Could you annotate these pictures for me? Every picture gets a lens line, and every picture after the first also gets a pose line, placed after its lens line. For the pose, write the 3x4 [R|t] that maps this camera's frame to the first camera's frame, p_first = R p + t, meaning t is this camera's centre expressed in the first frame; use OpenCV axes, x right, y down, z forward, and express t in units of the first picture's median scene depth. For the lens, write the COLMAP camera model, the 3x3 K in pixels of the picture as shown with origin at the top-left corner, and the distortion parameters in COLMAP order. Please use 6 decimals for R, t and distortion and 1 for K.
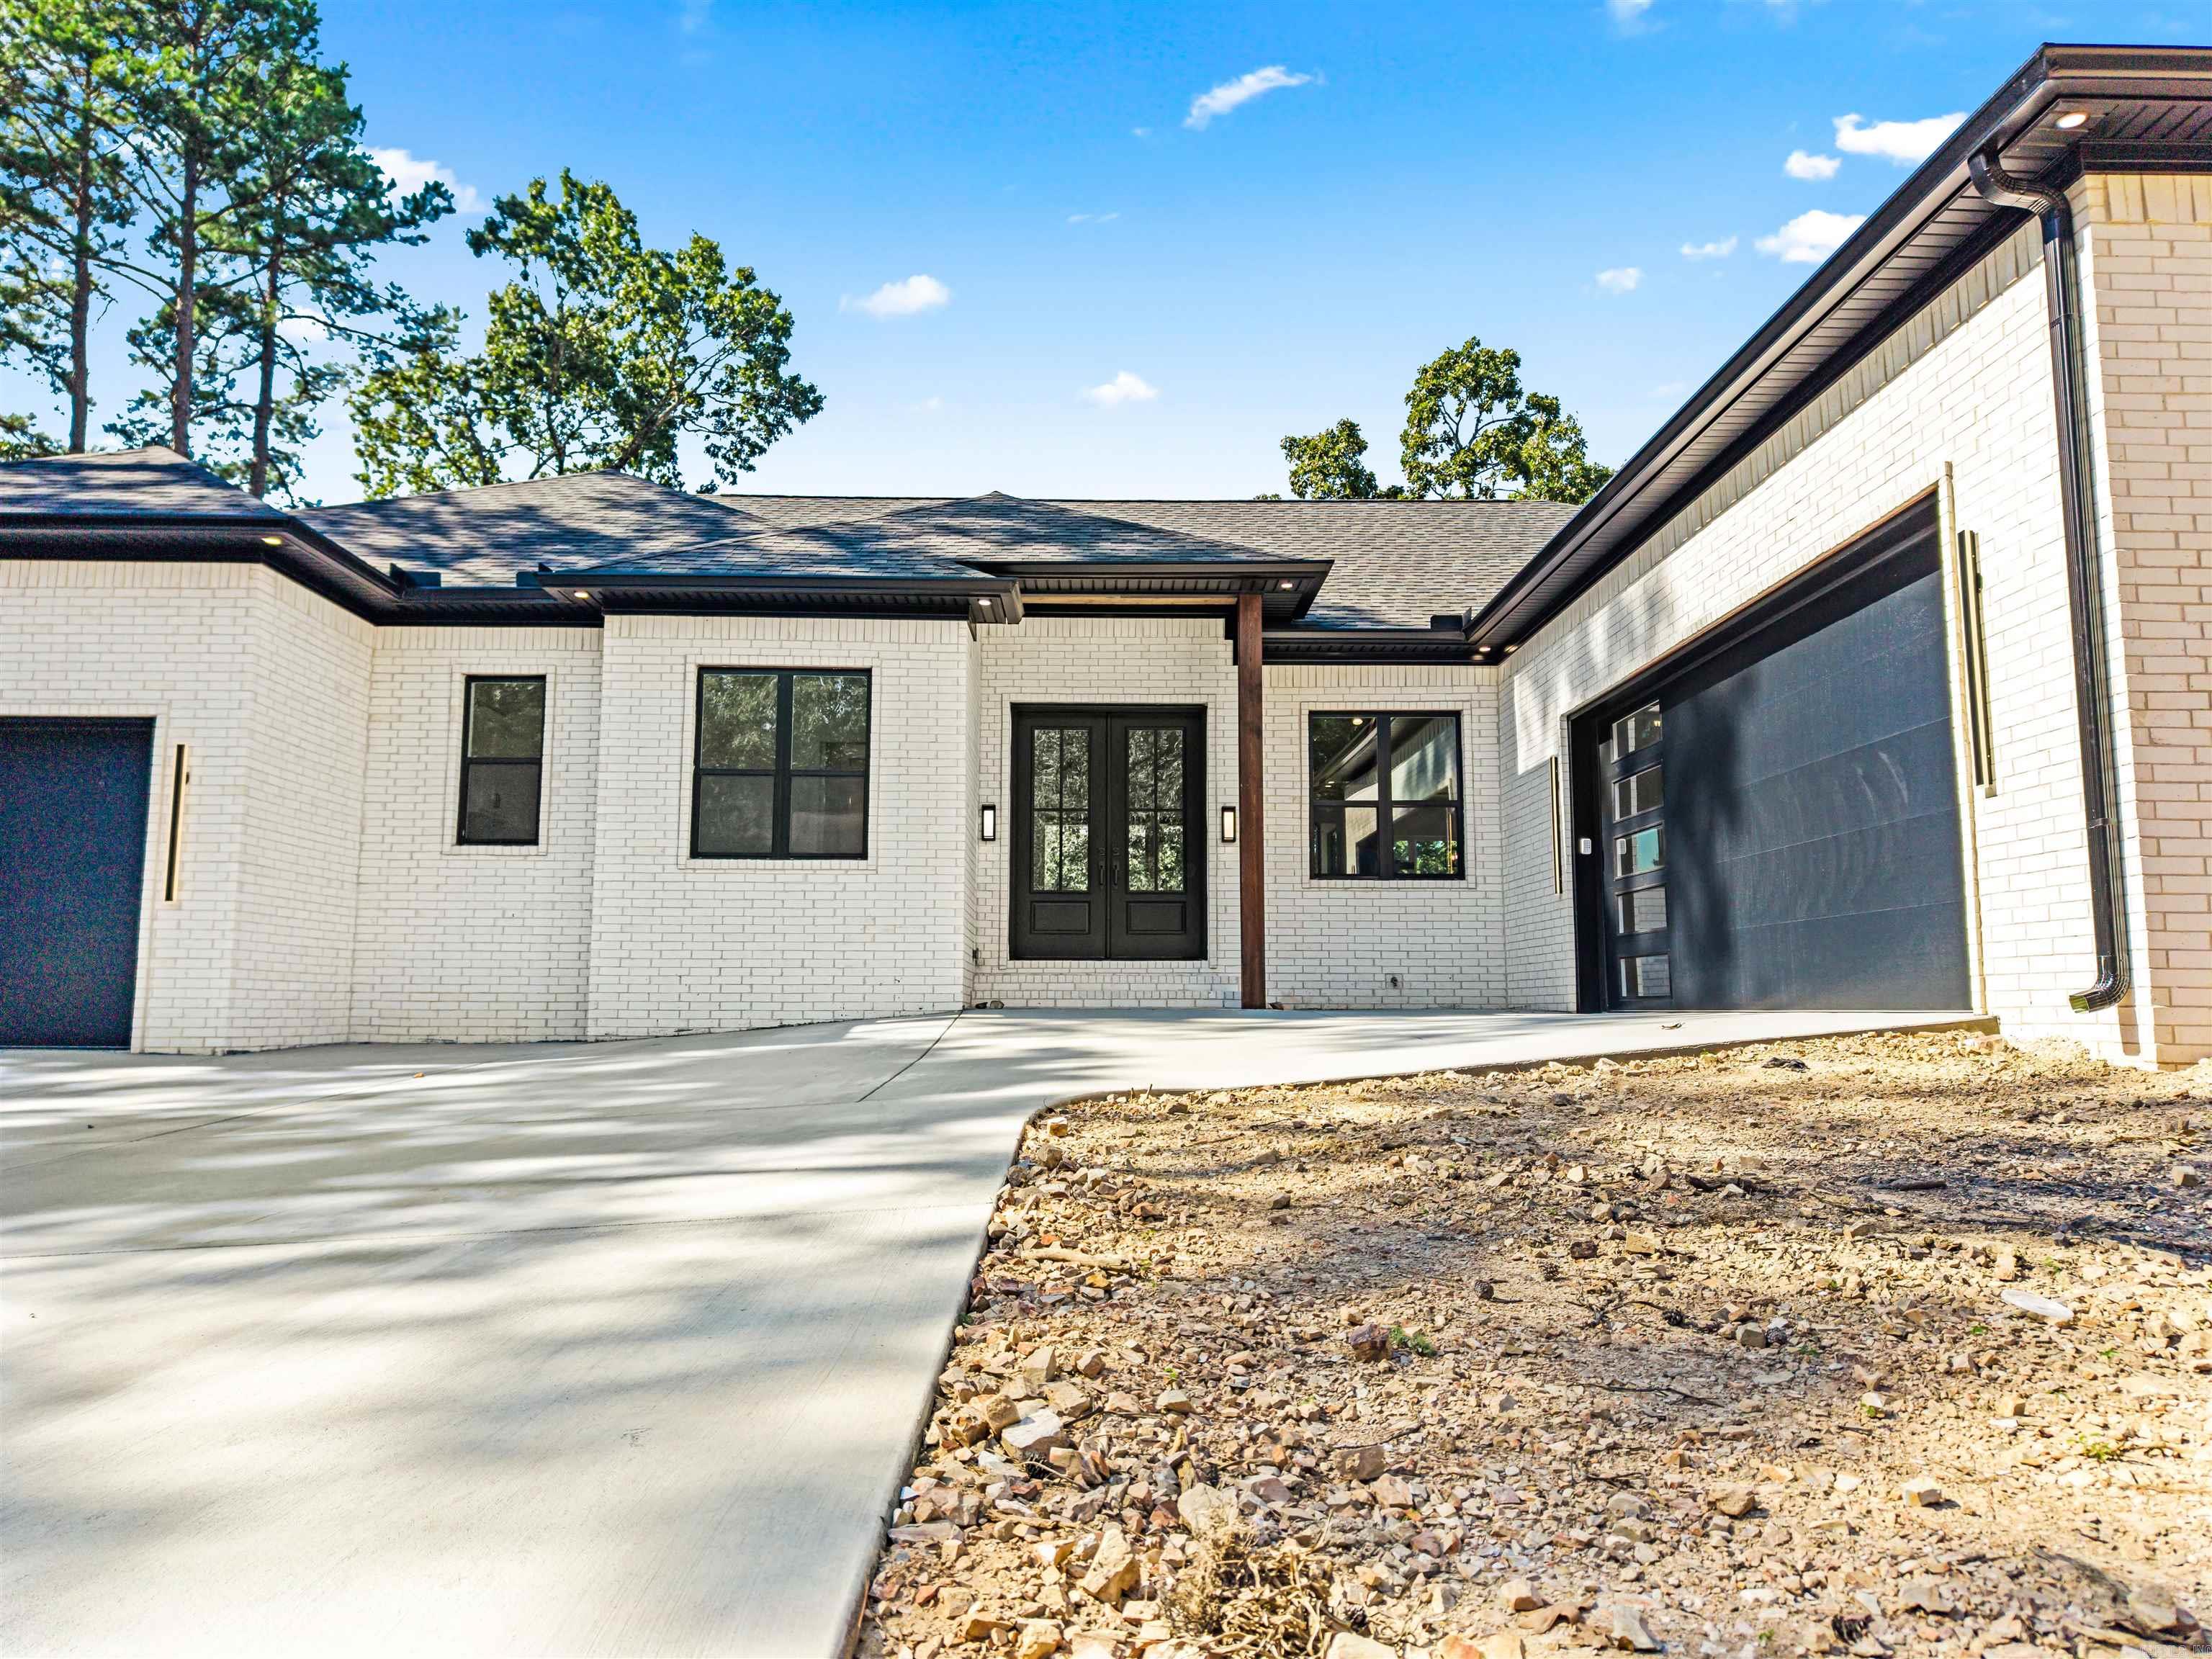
lens RADIAL K [[1485.3, 0, 1106.0], [0, 1485.3, 829.5], [0, 0, 1]] dist [-0.079492, 0.002825]
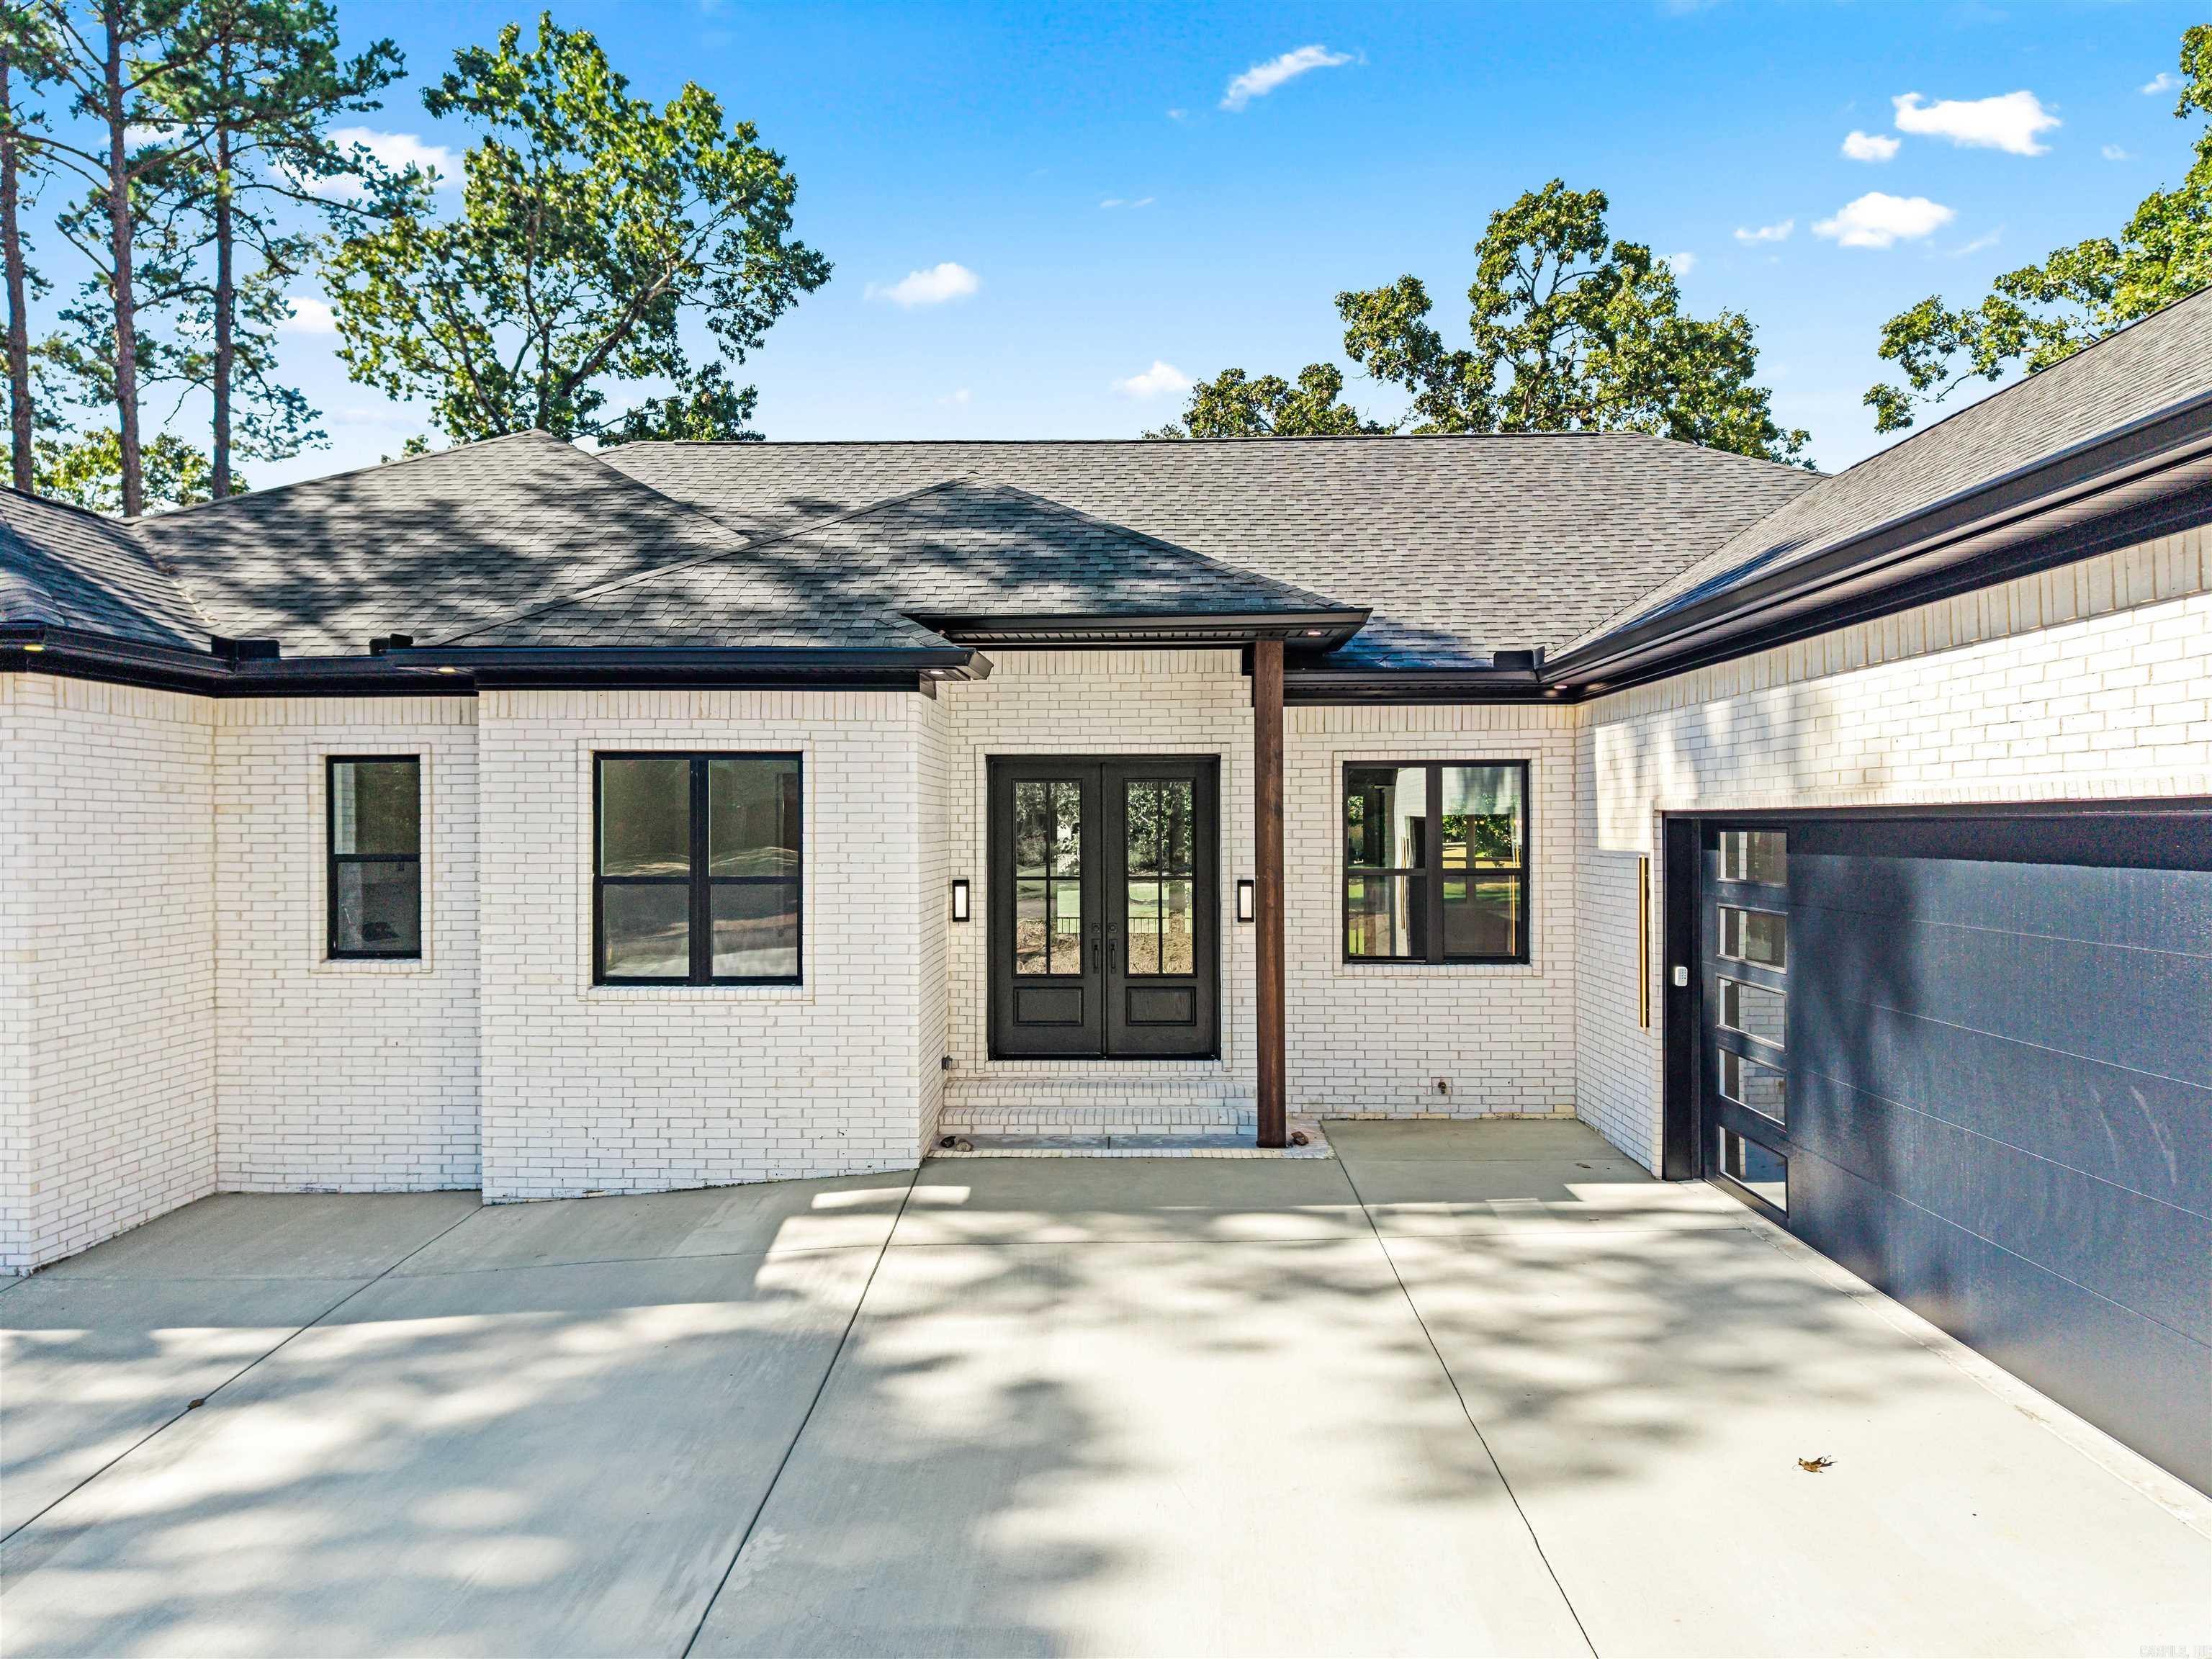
lens RADIAL K [[1480.3, 0, 1101.4], [0, 1480.3, 826.6], [0, 0, 1]] dist [-0.046989, -0.004907]
pose [[0.998910, -0.006892, -0.046161, 0.037263], [0.012379, 0.992738, 0.119661, -0.136168], [0.045001, -0.120102, 0.991741, 0.159190]]
